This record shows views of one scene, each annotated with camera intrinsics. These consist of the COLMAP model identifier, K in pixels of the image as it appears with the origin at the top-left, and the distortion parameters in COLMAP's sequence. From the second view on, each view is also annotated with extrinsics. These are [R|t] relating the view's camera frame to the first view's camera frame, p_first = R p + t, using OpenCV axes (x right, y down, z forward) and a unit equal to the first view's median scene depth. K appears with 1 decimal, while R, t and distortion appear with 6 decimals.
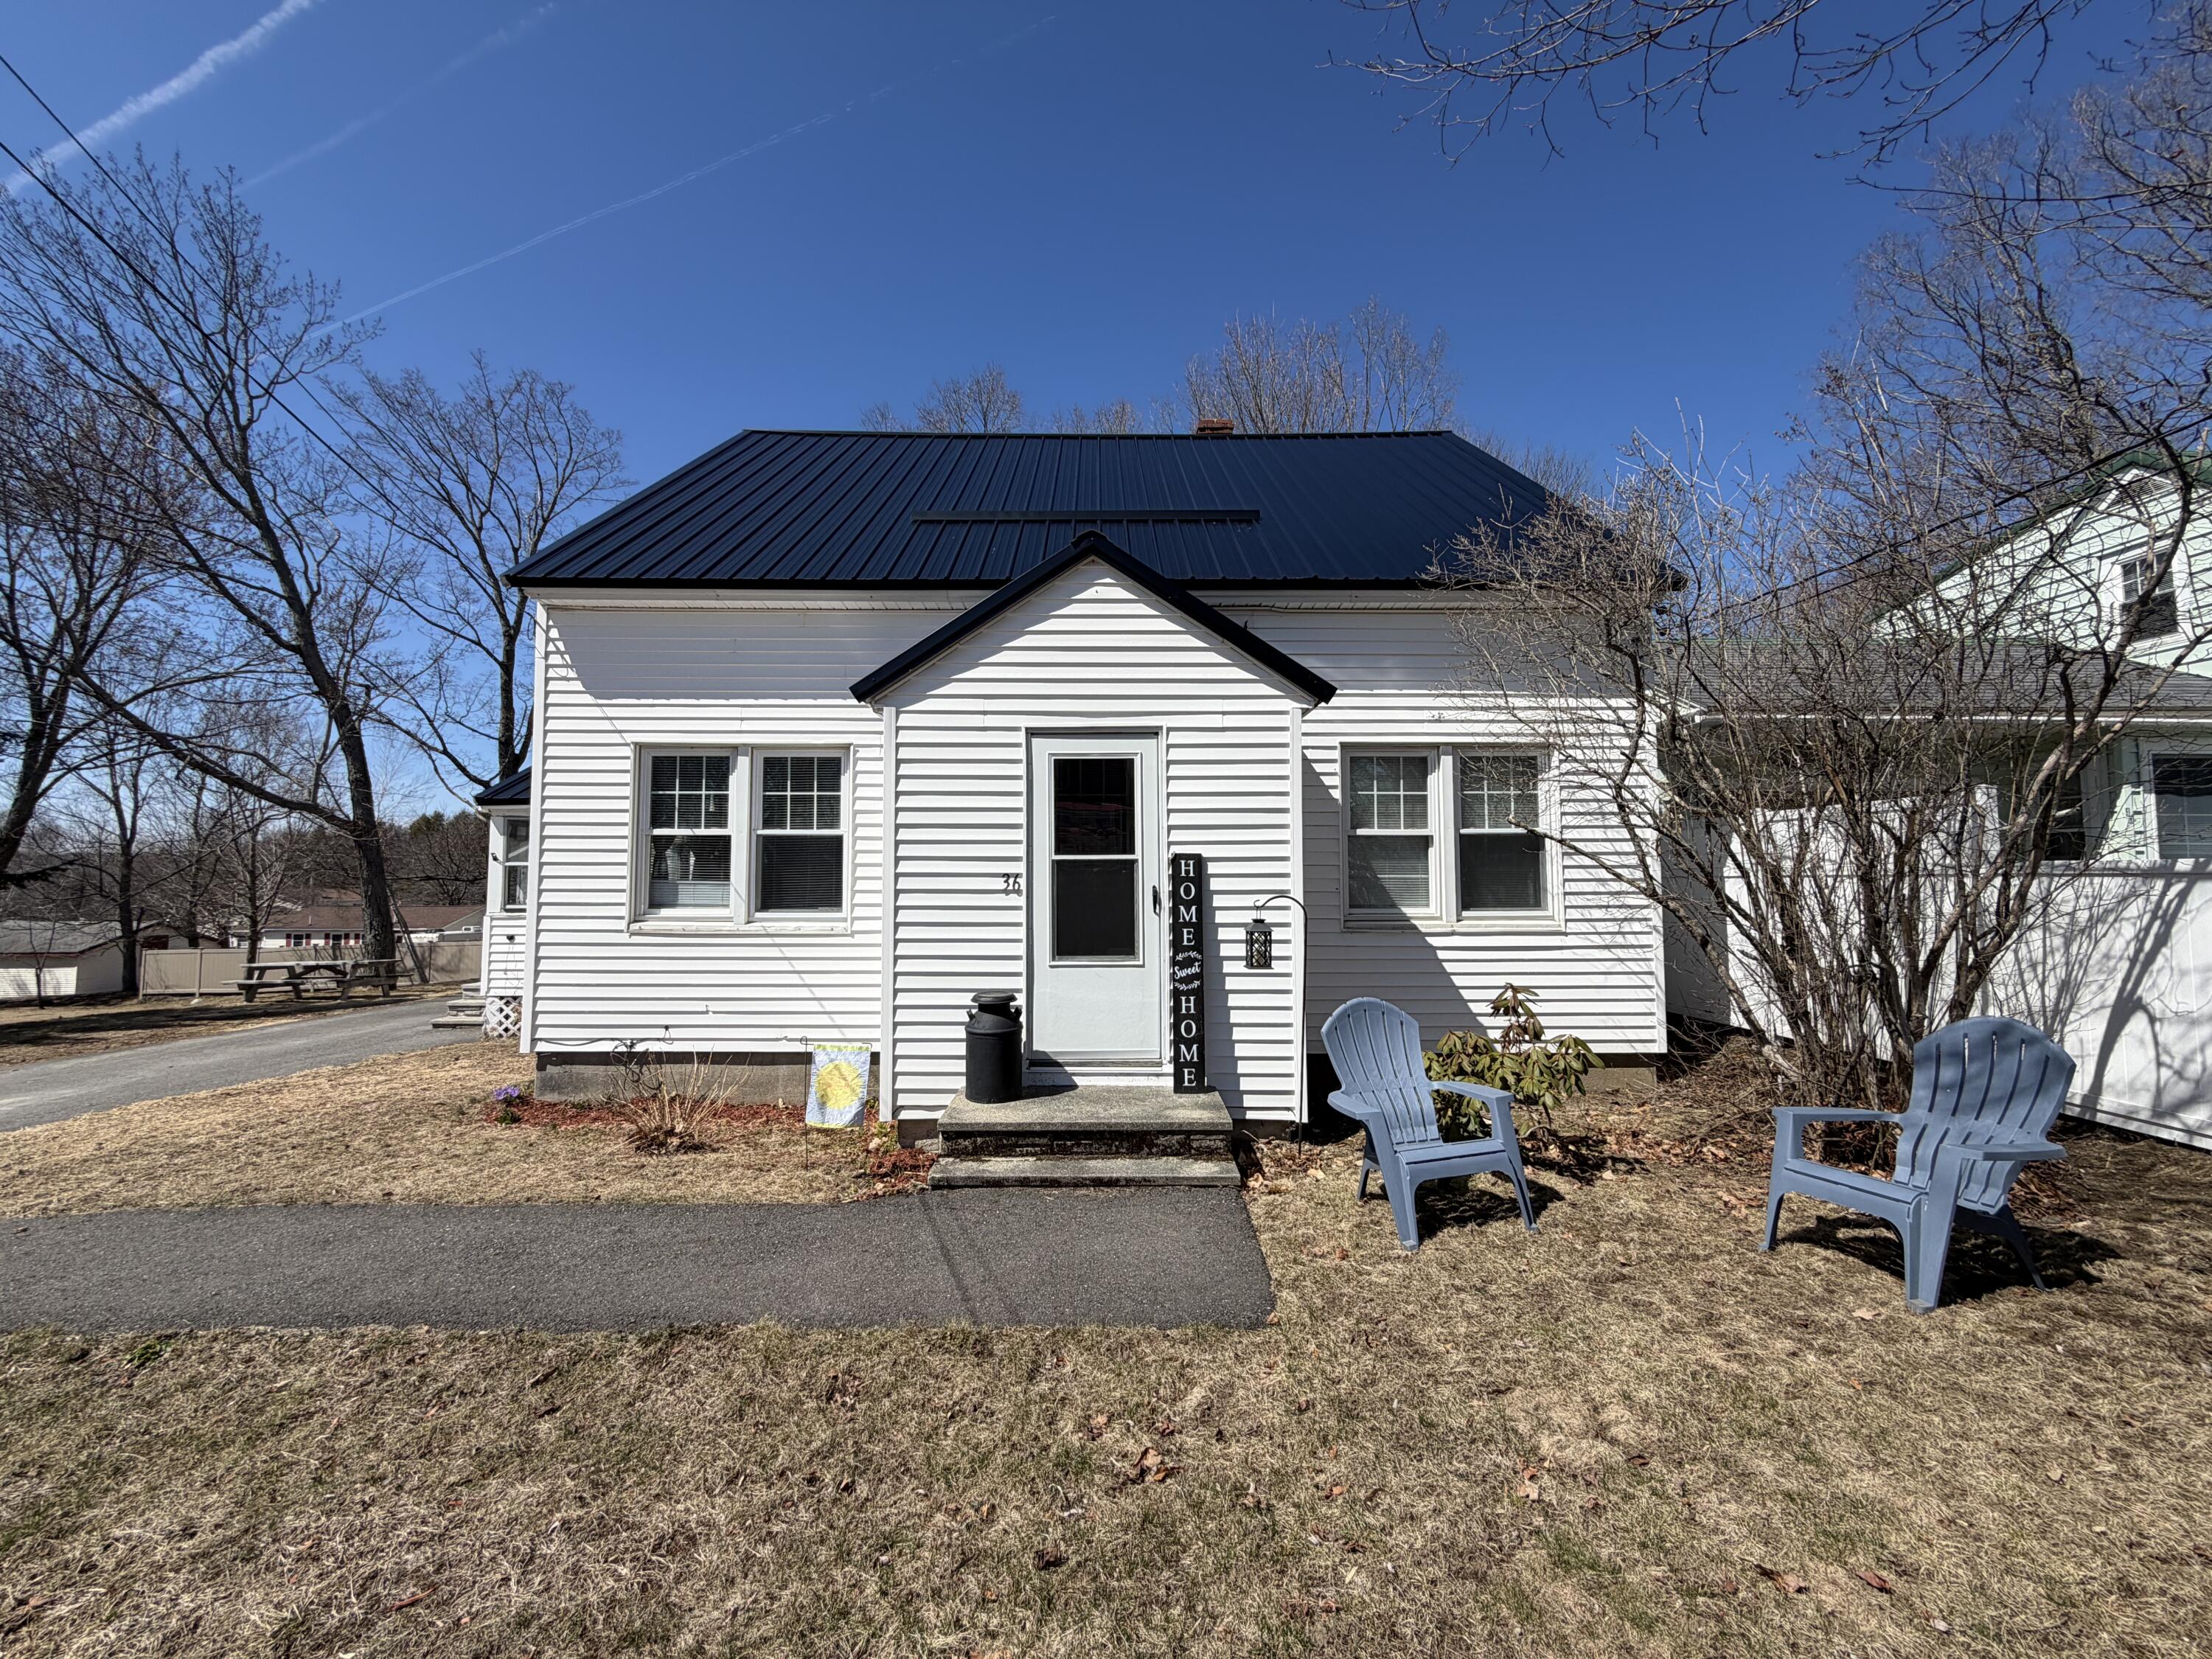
lens RADIAL K [[882.7, 0, 1106.0], [0, 882.7, 829.5], [0, 0, 1]] dist [-0.000237, 0.000383]
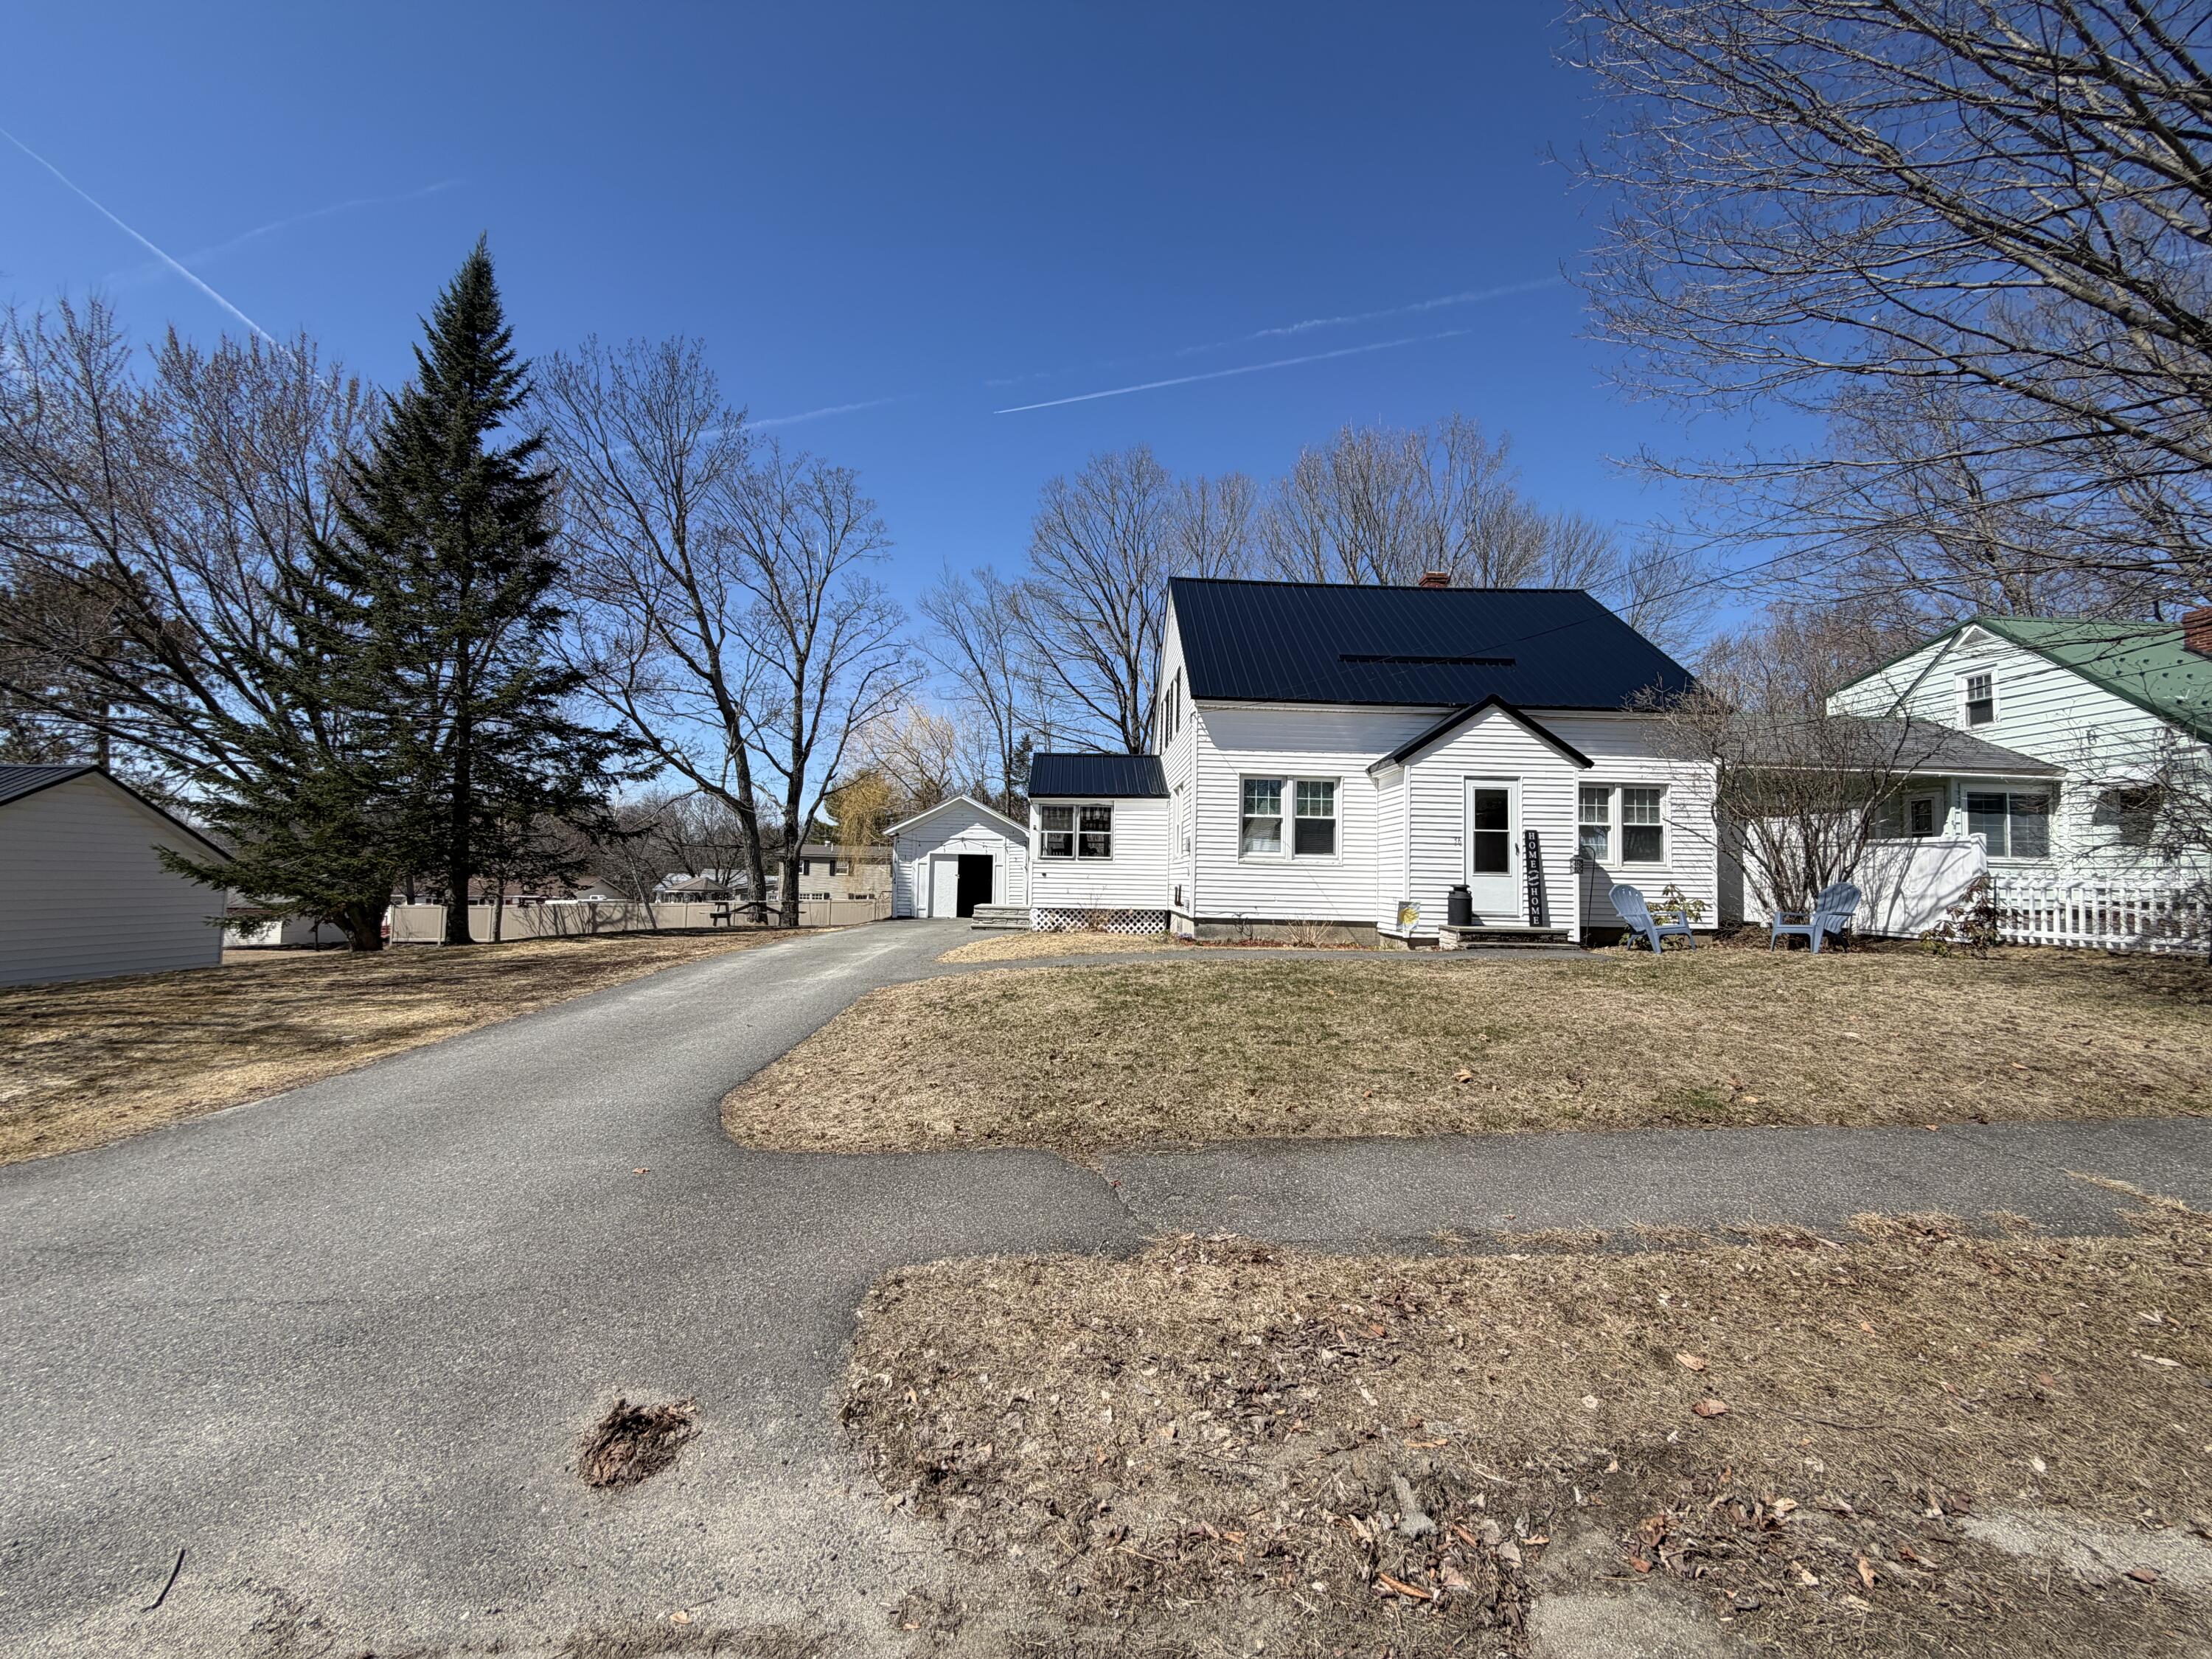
lens RADIAL K [[882.7, 0, 1106.0], [0, 882.7, 829.5], [0, 0, 1]] dist [-0.000237, 0.000383]
pose [[0.999539, 0.021762, 0.021174, -0.915678], [-0.021971, 0.999712, 0.009682, 0.023367], [-0.020957, -0.010143, 0.999729, -1.131195]]
